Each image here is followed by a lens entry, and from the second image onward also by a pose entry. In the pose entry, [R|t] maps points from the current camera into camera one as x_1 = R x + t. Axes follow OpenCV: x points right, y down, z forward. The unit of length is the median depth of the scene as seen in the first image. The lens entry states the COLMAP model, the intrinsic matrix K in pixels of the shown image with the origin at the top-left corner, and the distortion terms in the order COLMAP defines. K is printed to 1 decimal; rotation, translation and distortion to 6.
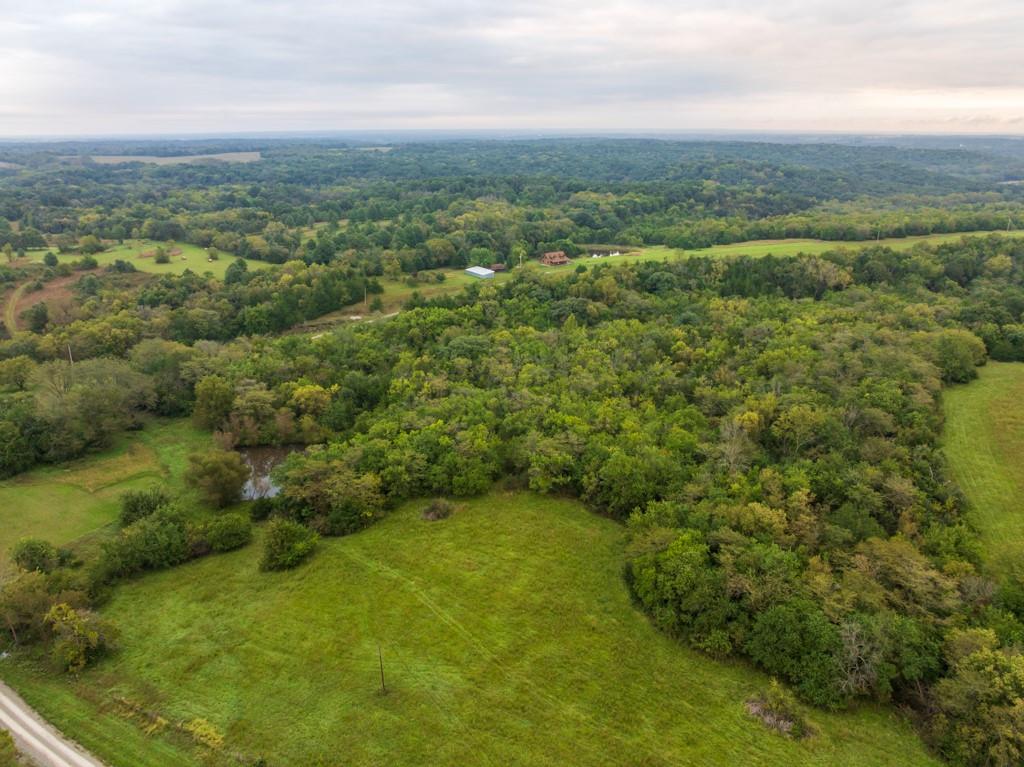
lens RADIAL K [[720.5, 0, 512.0], [0, 720.5, 383.5], [0, 0, 1]] dist [-0.041468, 0.007489]
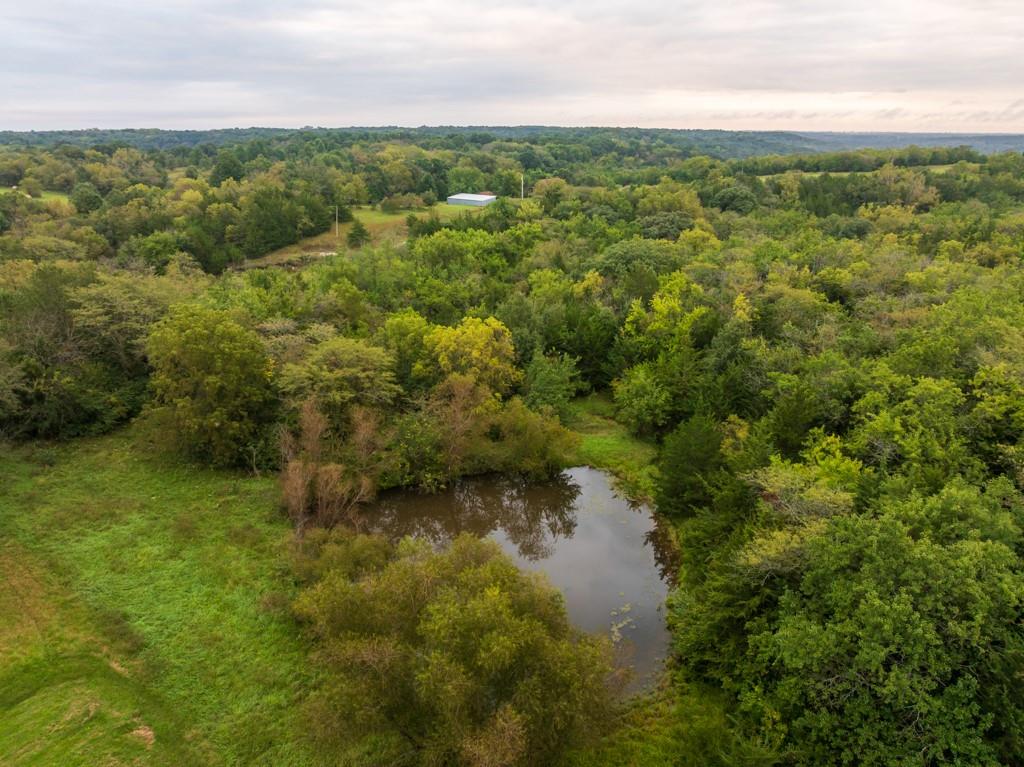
lens RADIAL K [[720.5, 0, 512.0], [0, 720.5, 383.5], [0, 0, 1]] dist [-0.041468, 0.007489]
pose [[0.969200, -0.078092, 0.233565, -0.092828], [0.078344, 0.996893, 0.008213, 0.009280], [-0.233481, 0.010338, 0.972307, 0.166431]]
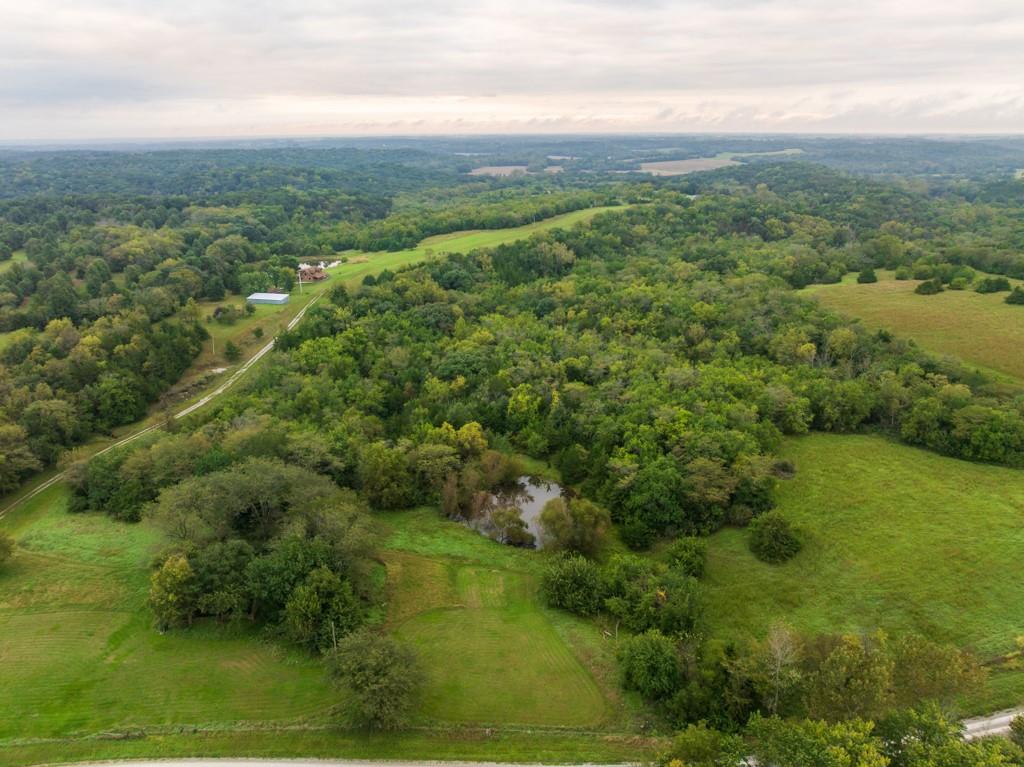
lens RADIAL K [[720.5, 0, 512.0], [0, 720.5, 383.5], [0, 0, 1]] dist [-0.041468, 0.007489]
pose [[0.735165, -0.226223, 0.639027, -0.210525], [0.230979, 0.969858, 0.077613, -0.027035], [-0.637324, 0.090543, 0.765259, 0.074514]]
